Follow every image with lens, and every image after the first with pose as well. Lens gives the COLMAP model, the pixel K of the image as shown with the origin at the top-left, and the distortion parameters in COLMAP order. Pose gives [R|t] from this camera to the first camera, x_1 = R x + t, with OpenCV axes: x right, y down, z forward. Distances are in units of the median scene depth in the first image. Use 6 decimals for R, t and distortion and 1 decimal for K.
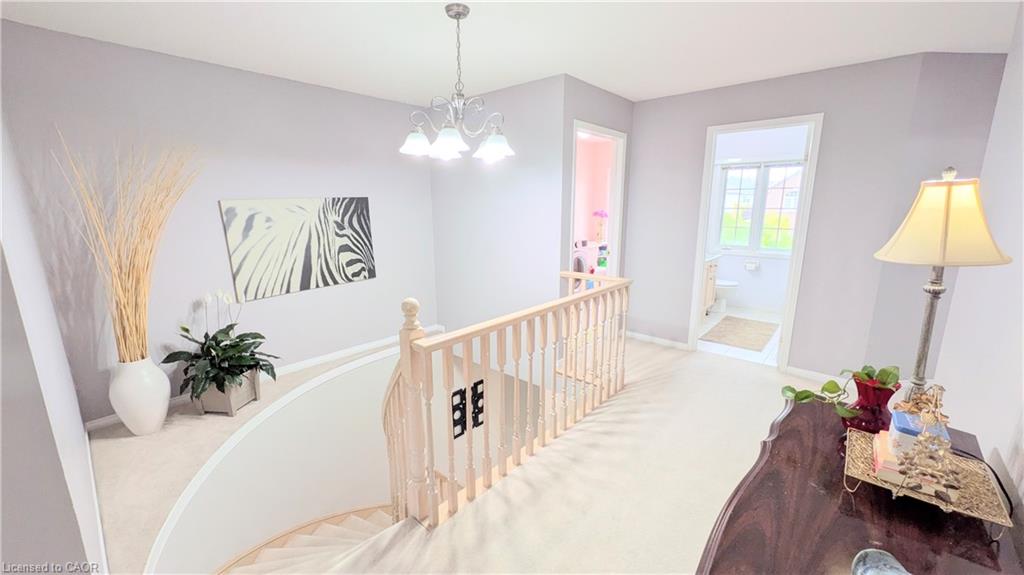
lens RADIAL K [[401.5, 0, 512.7], [0, 401.5, 288.0], [0, 0, 1]] dist [0.008508, -0.000667]
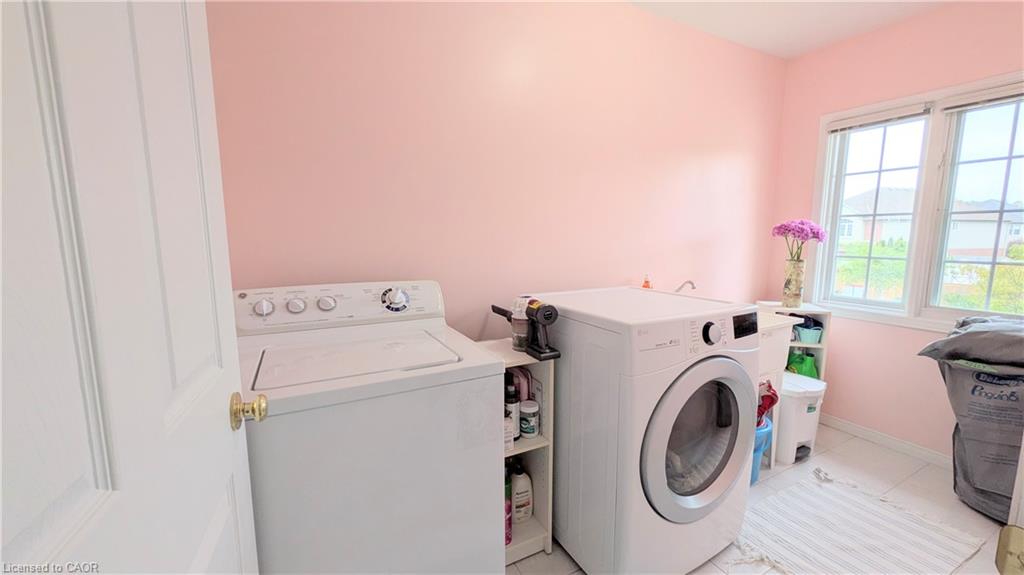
lens RADIAL K [[401.5, 0, 510.9], [0, 401.5, 287.7], [0, 0, 1]] dist [0.008508, -0.000667]
pose [[0.936357, 0.051935, -0.347187, 0.113573], [-0.078933, 0.994819, -0.064068, -0.097011], [0.342061, 0.087395, 0.935605, 0.631763]]
